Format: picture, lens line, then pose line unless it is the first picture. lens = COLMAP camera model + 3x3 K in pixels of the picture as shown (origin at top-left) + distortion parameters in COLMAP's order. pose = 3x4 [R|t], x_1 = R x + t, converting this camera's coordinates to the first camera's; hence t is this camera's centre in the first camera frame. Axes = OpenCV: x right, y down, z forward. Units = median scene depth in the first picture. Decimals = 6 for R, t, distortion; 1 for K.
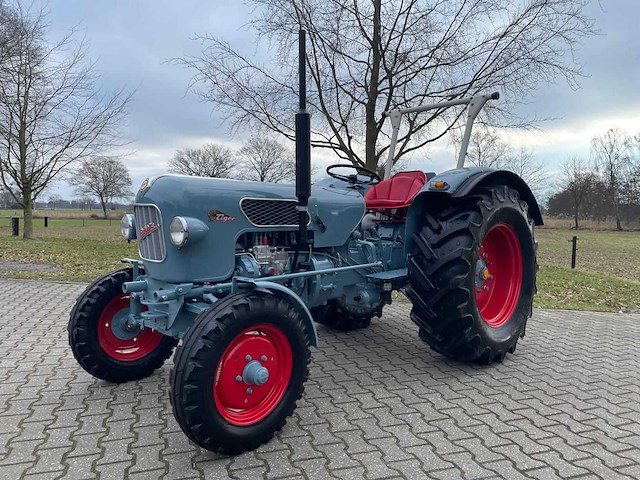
lens RADIAL K [[479.4, 0, 321.7], [0, 479.4, 229.8], [0, 0, 1]] dist [0.088976, -0.111990]
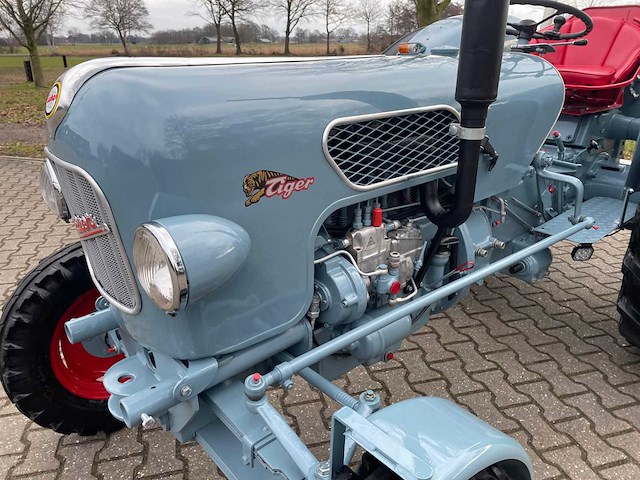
lens RADIAL K [[479.4, 0, 316.5], [0, 479.4, 237.8], [0, 0, 1]] dist [0.088976, -0.111990]
pose [[0.997250, 0.008345, -0.073635, -0.108765], [0.017102, 0.940902, 0.338246, -0.079293], [0.072106, -0.338576, 0.938172, 0.460010]]
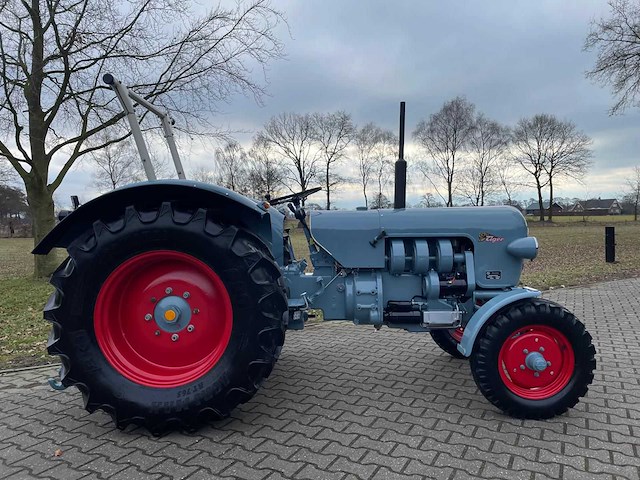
lens RADIAL K [[479.4, 0, 320.2], [0, 479.4, 238.0], [0, 0, 1]] dist [0.088976, -0.111990]
pose [[0.732137, -0.056054, 0.678847, -0.482889], [0.054398, 0.998237, 0.023759, -0.055915], [-0.678982, 0.019533, 0.733895, 0.517350]]
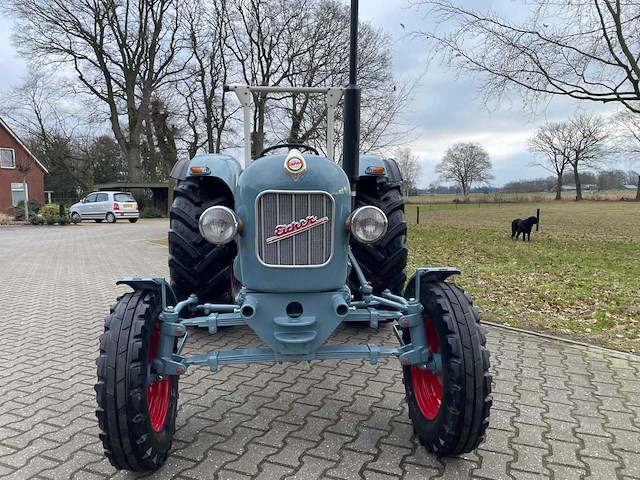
lens RADIAL K [[479.4, 0, 316.3], [0, 479.4, 236.8], [0, 0, 1]] dist [0.088976, -0.111990]
pose [[0.731330, 0.026594, -0.681505, 0.829771], [0.006930, 0.998898, 0.046416, -0.005525], [0.681988, -0.038668, 0.730340, 0.604768]]
